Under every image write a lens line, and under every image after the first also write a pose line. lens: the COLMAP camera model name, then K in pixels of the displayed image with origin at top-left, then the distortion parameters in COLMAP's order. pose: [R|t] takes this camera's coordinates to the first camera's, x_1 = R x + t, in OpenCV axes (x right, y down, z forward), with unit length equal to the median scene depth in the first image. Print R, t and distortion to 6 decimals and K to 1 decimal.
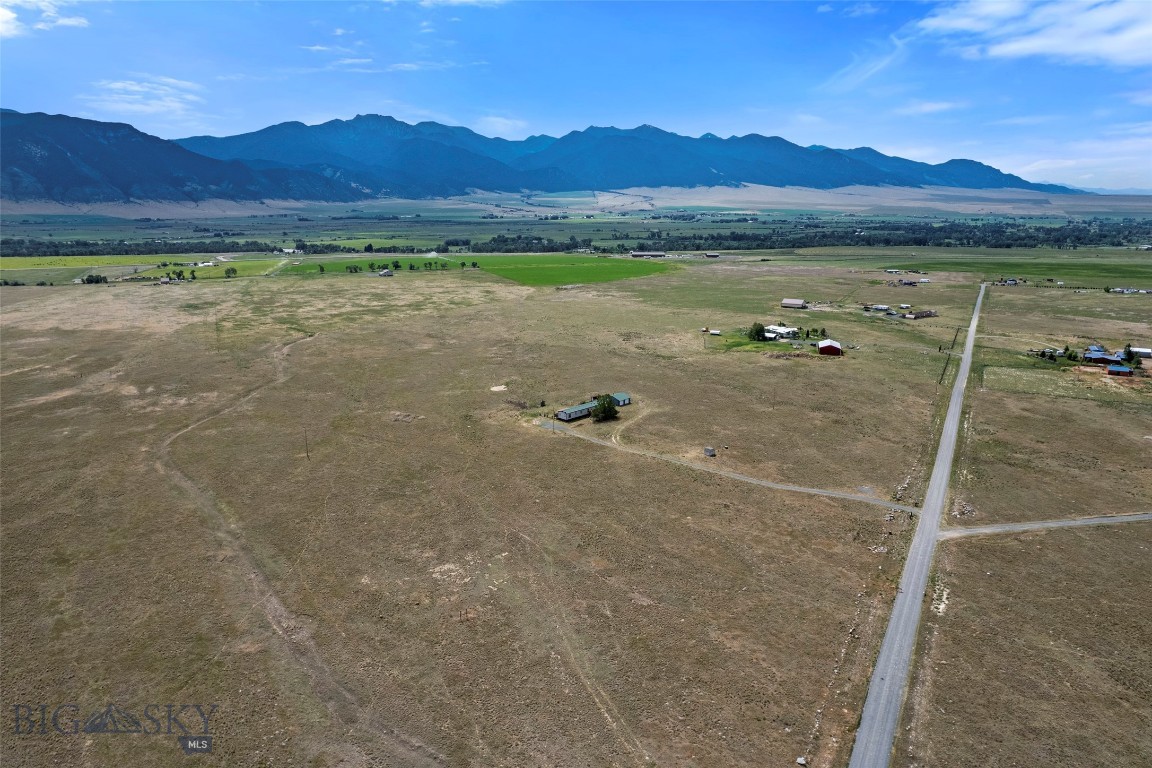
lens RADIAL K [[736.4, 0, 579.0], [0, 736.4, 385.2], [0, 0, 1]] dist [-0.079832, 0.074145]
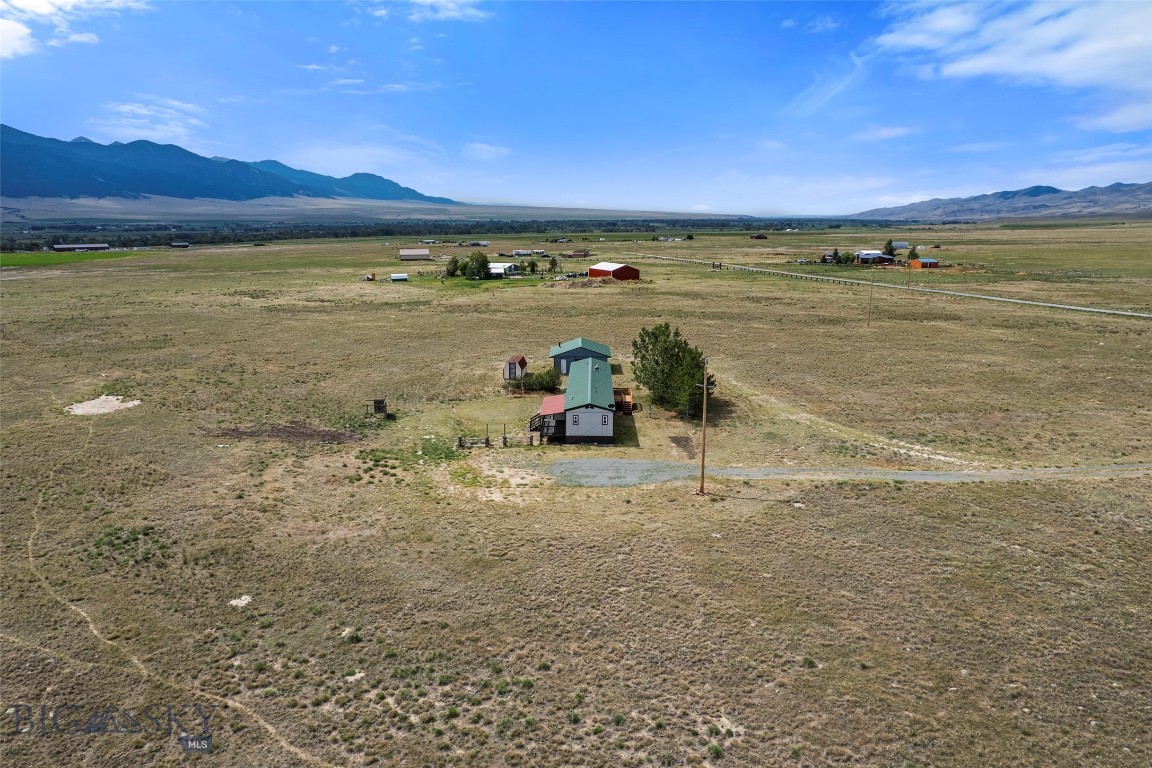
lens RADIAL K [[739.7, 0, 576.0], [0, 739.7, 384.0], [0, 0, 1]] dist [-0.080699, 0.074231]
pose [[0.733728, -0.153530, 0.661870, -0.185970], [0.168632, 0.984805, 0.041498, 0.017859], [-0.658185, 0.081164, 0.748469, 0.823749]]
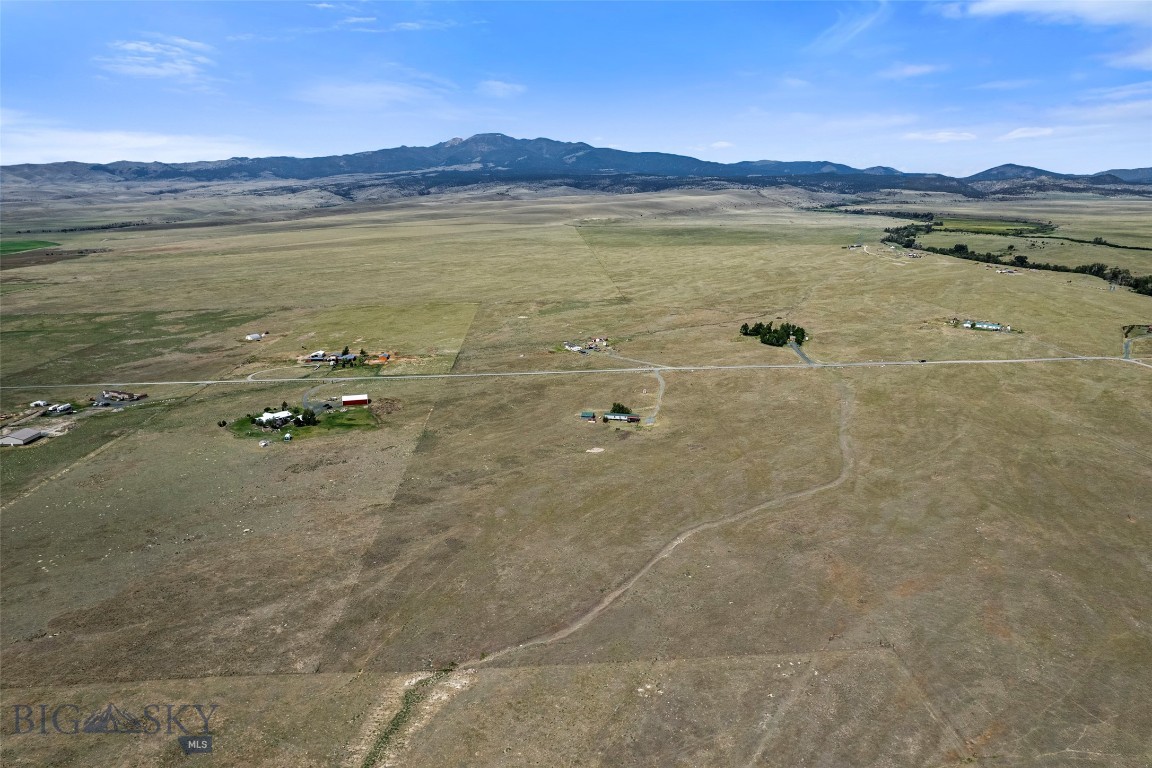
lens RADIAL K [[745.9, 0, 576.0], [0, 745.9, 384.0], [0, 0, 1]] dist [-0.082878, 0.074301]
pose [[-0.541186, -0.212445, 0.813625, -1.357430], [0.204125, 0.905432, 0.372191, -0.715469], [-0.815752, 0.367506, -0.446642, 1.882039]]
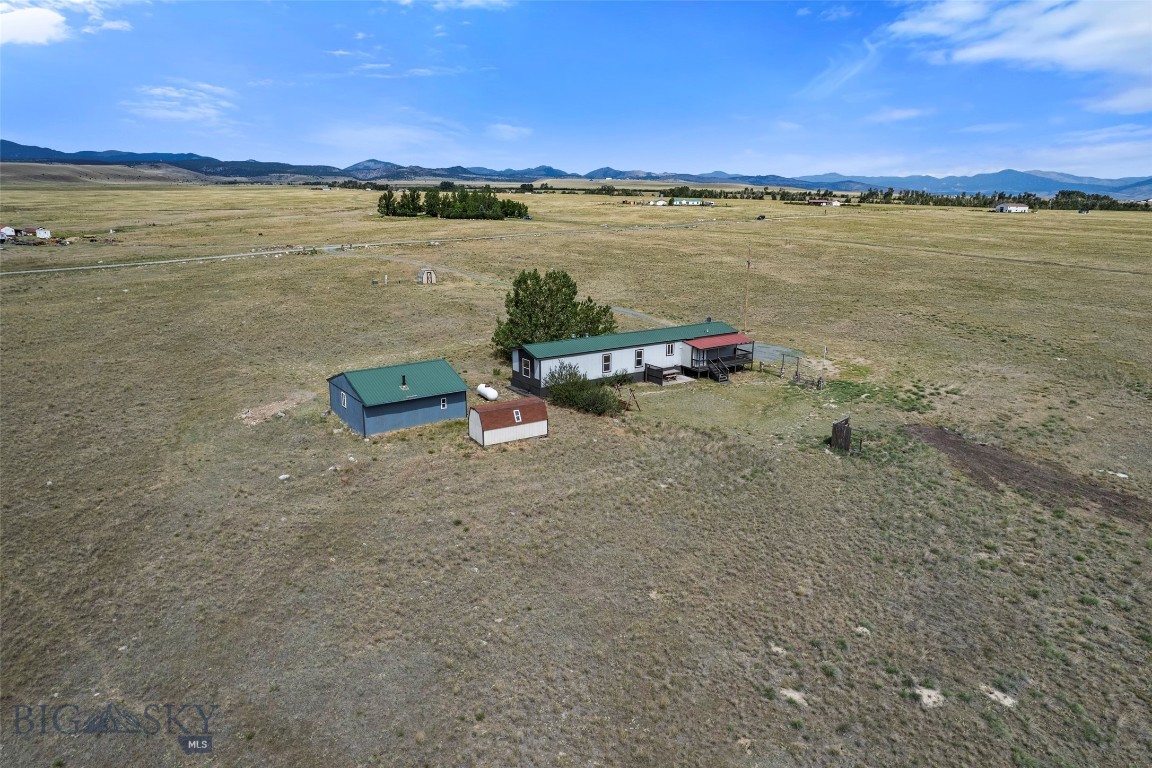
lens RADIAL K [[739.7, 0, 576.0], [0, 739.7, 384.0], [0, 0, 1]] dist [-0.080699, 0.074231]
pose [[-0.979508, -0.056705, 0.193258, -0.024021], [0.041993, 0.880960, 0.471324, -0.069750], [-0.196979, 0.469782, -0.860526, 1.246247]]
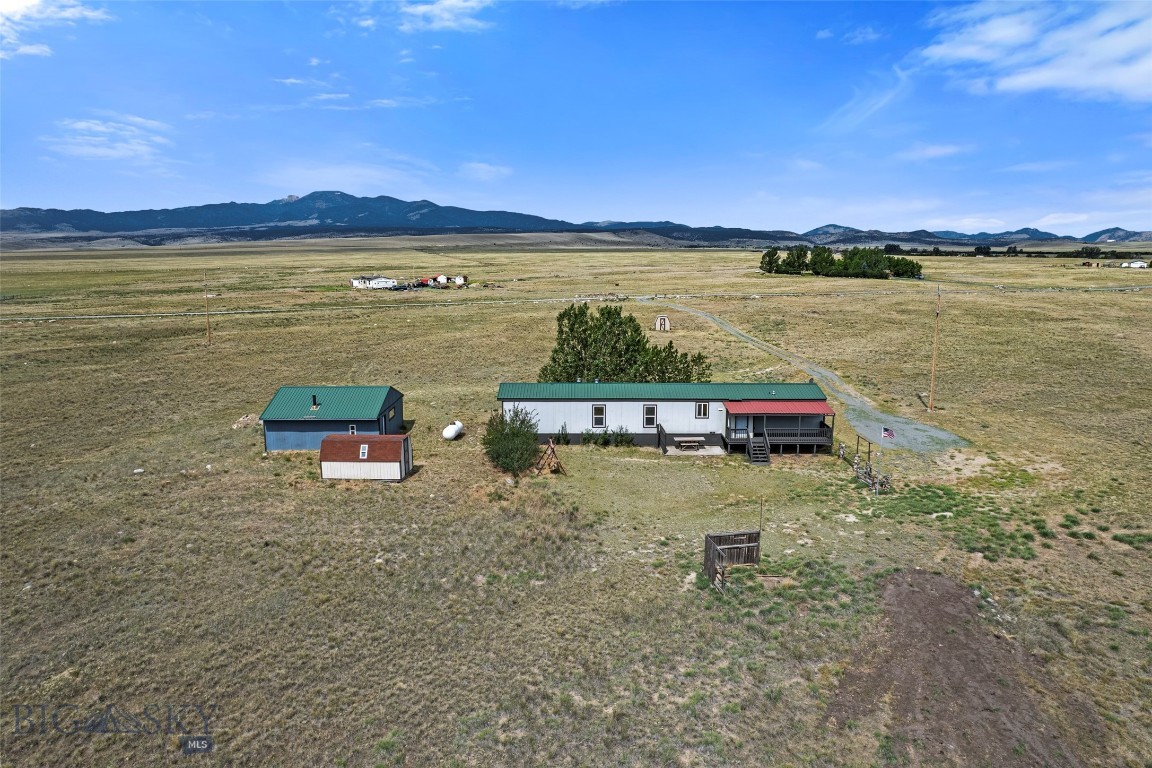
lens RADIAL K [[739.7, 0, 576.0], [0, 739.7, 384.0], [0, 0, 1]] dist [-0.080699, 0.074231]
pose [[-0.699694, -0.121487, 0.704038, -0.111478], [0.171859, 0.927881, 0.330911, -0.037380], [-0.693465, 0.352531, -0.628354, 1.163388]]
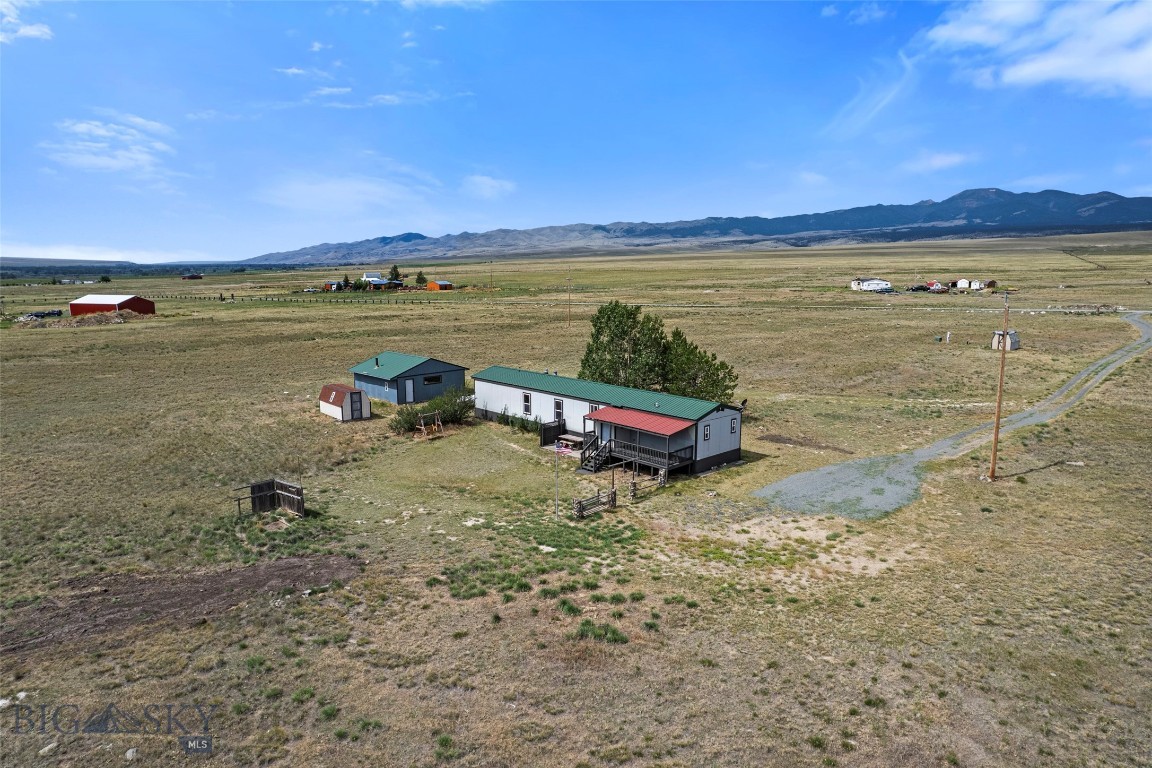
lens RADIAL K [[736.4, 0, 579.0], [0, 736.4, 385.2], [0, 0, 1]] dist [-0.079832, 0.074145]
pose [[0.042973, -0.168551, 0.984756, -0.178906], [0.245165, 0.957308, 0.153155, -0.000561], [-0.968529, 0.234846, 0.082461, 1.018864]]
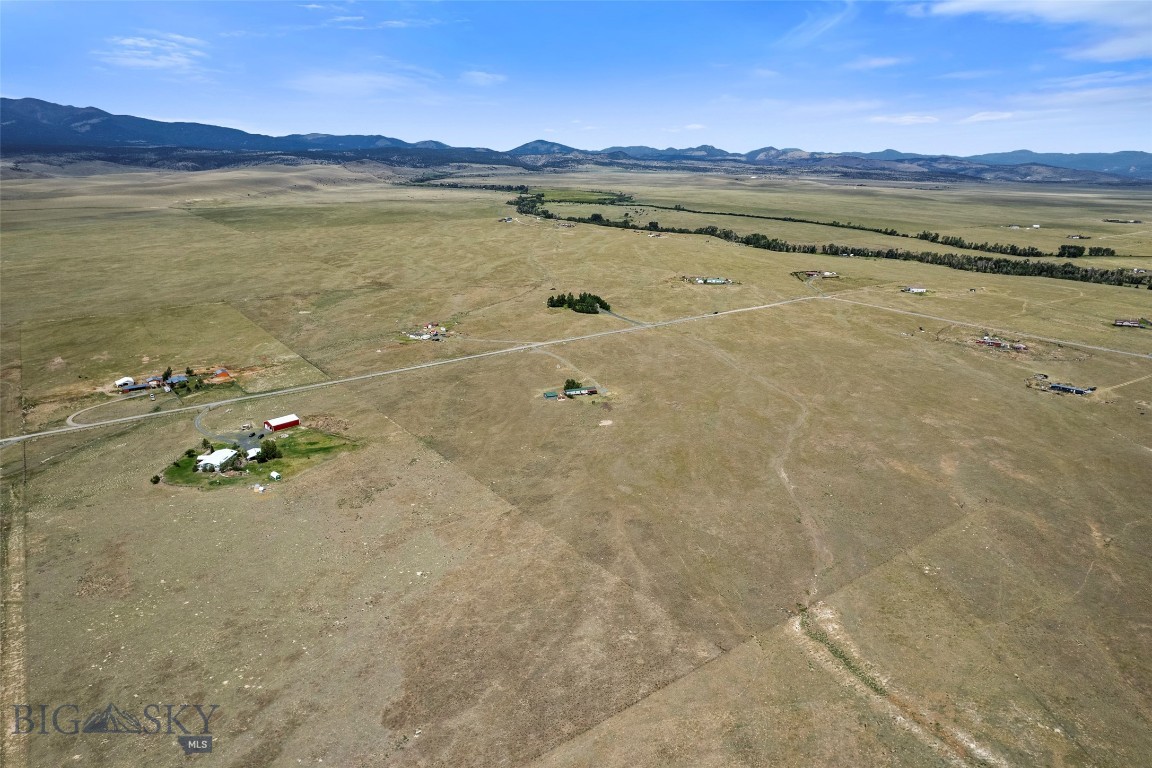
lens RADIAL K [[745.4, 0, 579.3], [0, 745.4, 384.2], [0, 0, 1]] dist [-0.089339, 0.083918]
pose [[-0.916230, -0.121304, 0.381849, -0.703997], [0.088355, 0.868426, 0.487882, -0.892347], [-0.390790, 0.480750, -0.784960, 2.492551]]
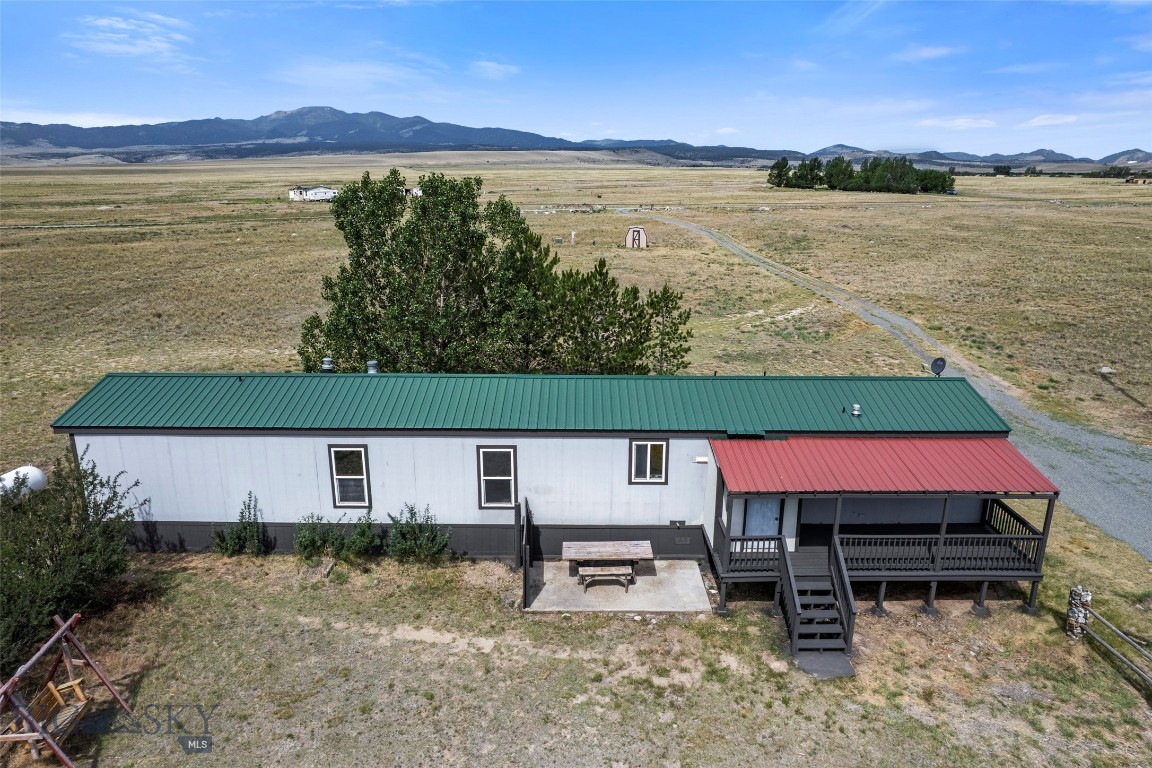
lens RADIAL K [[745.9, 0, 576.0], [0, 745.9, 384.0], [0, 0, 1]] dist [-0.082878, 0.074301]
pose [[-0.700485, -0.195461, 0.686379, -0.044447], [0.166849, 0.890257, 0.423798, 0.000082], [-0.693889, 0.411386, -0.590999, 1.069711]]
